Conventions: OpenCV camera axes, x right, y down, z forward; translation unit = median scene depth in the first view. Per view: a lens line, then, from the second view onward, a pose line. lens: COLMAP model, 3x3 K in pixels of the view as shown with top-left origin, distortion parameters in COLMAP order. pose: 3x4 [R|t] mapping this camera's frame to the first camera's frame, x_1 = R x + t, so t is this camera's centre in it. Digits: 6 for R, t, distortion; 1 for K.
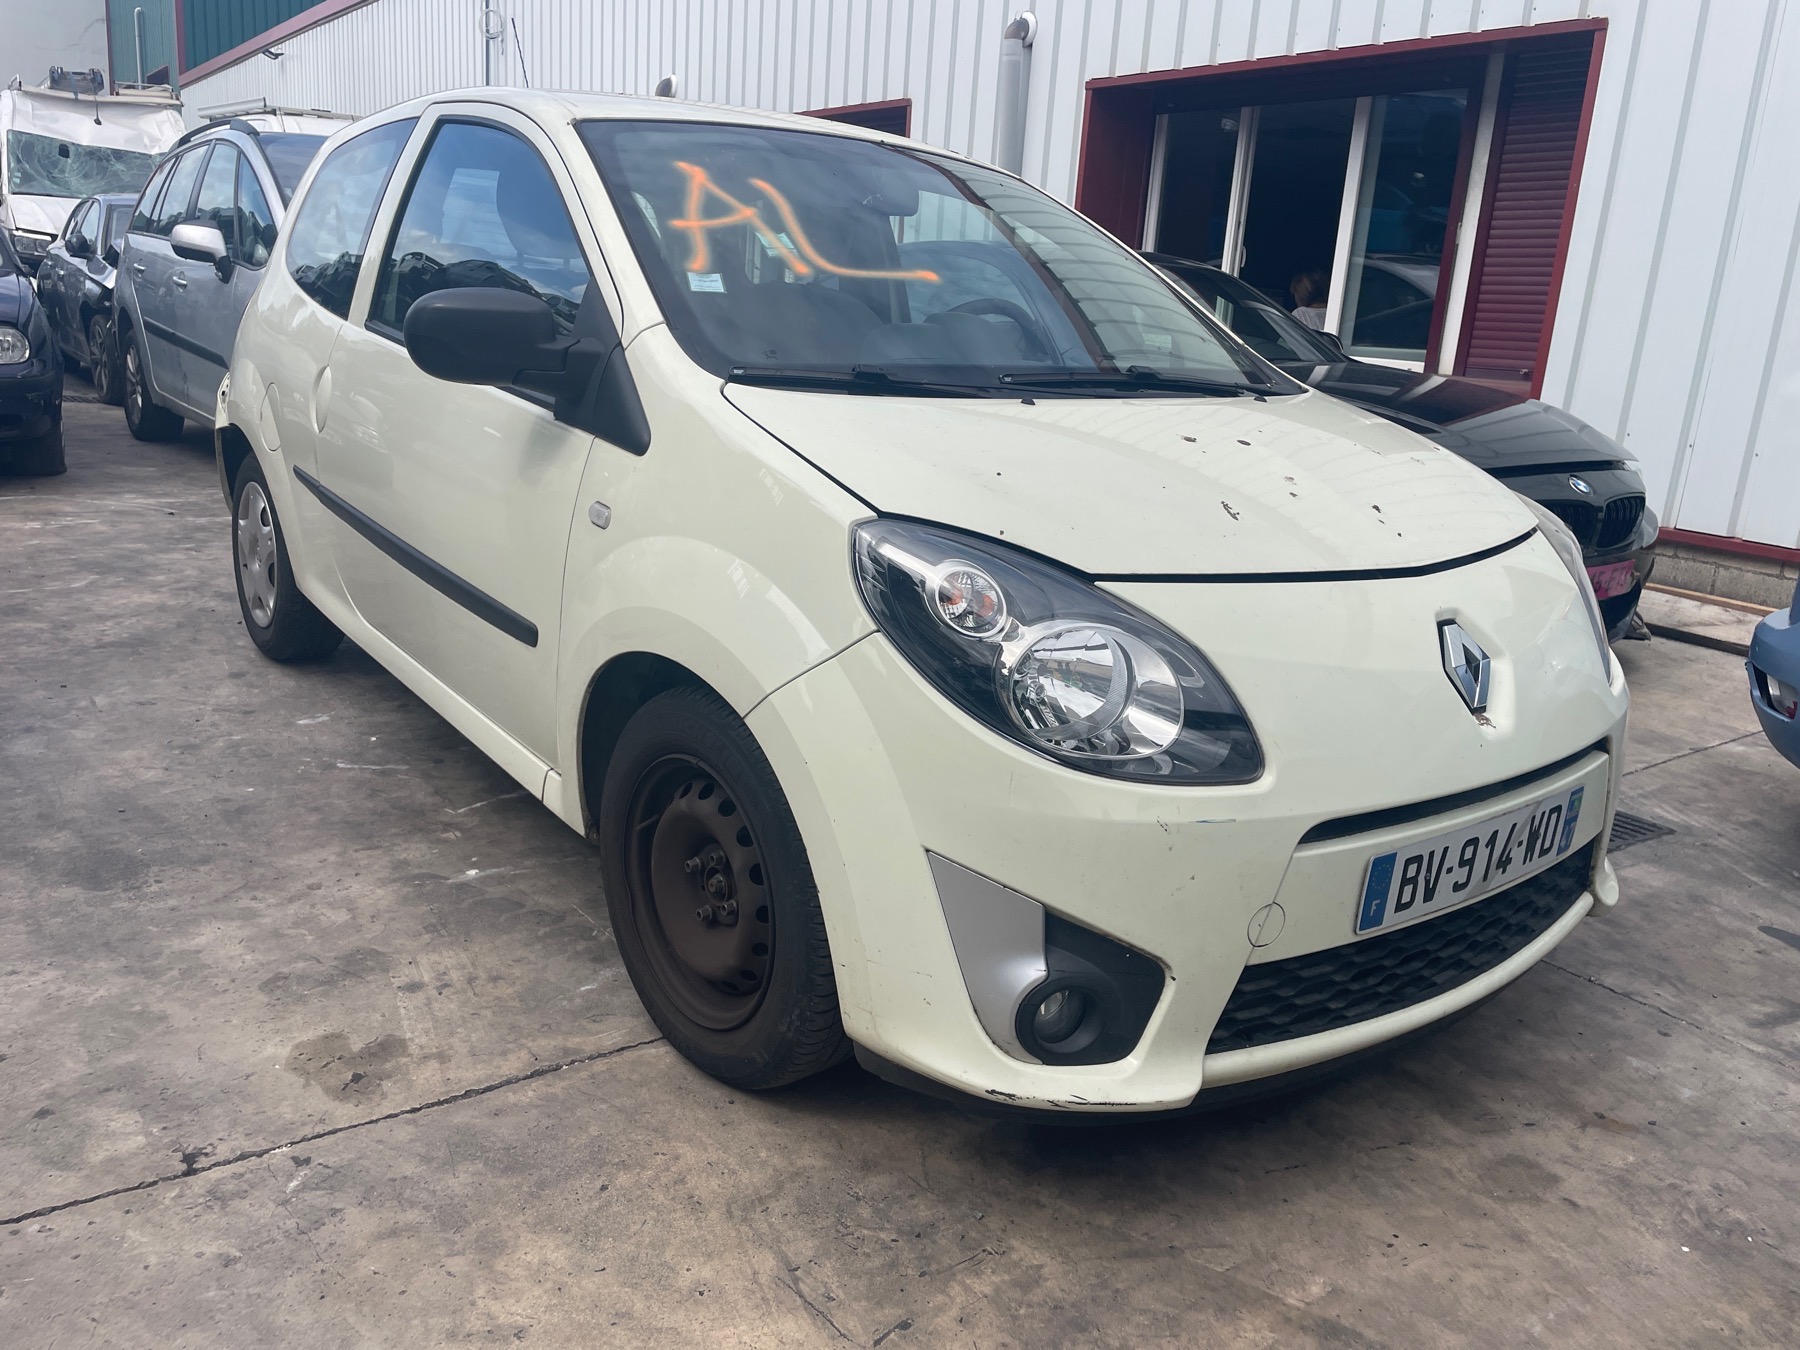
lens RADIAL K [[1360.2, 0, 911.9], [0, 1360.2, 648.6], [0, 0, 1]] dist [0.074818, -0.102996]
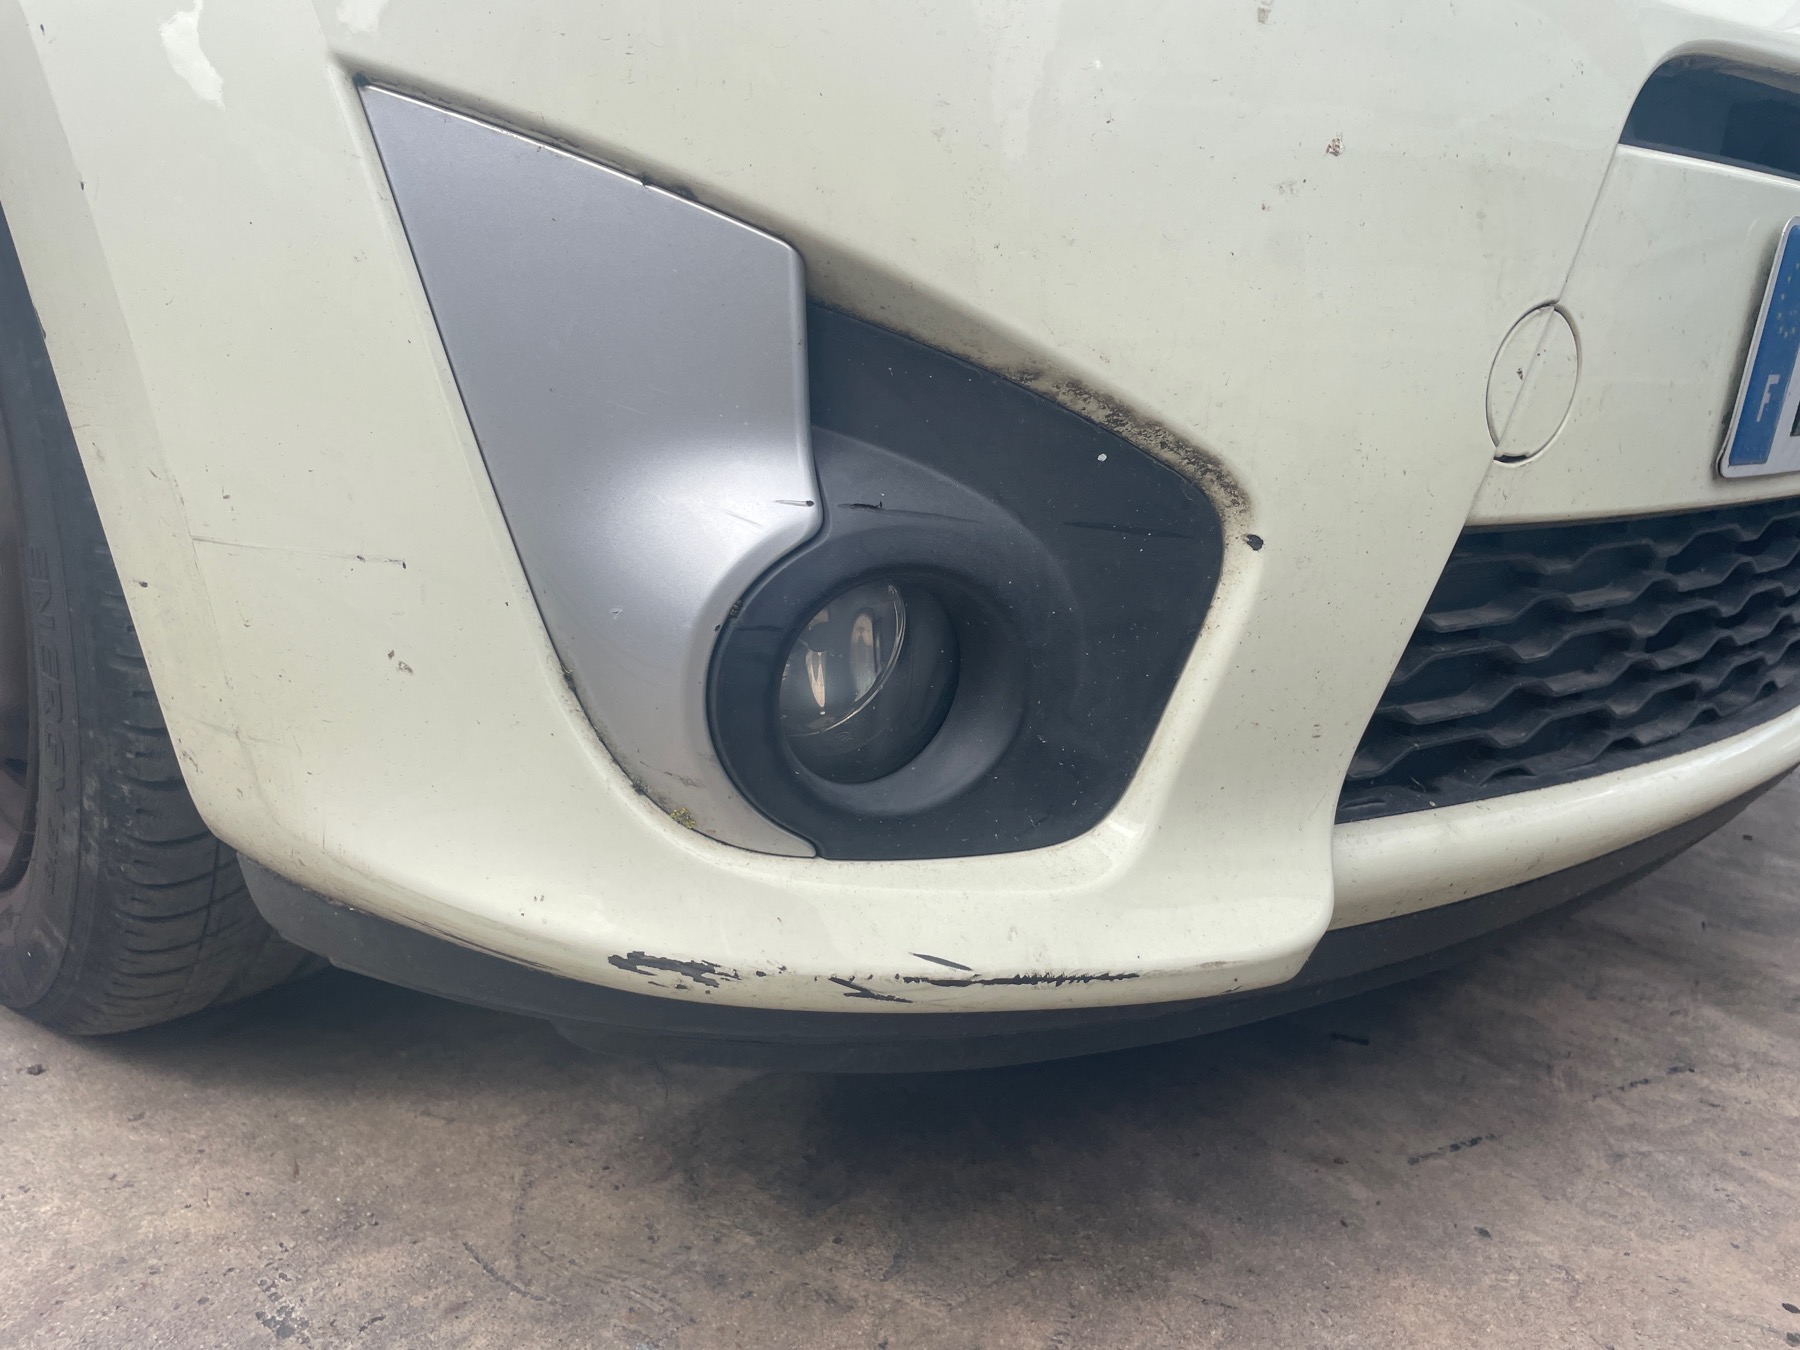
lens RADIAL K [[1360.2, 0, 911.9], [0, 1360.2, 648.6], [0, 0, 1]] dist [0.074818, -0.102996]
pose [[0.993927, -0.026033, 0.106914, 0.076132], [0.024225, 0.999541, 0.018181, 0.225253], [-0.107338, -0.015481, 0.994102, 0.631180]]
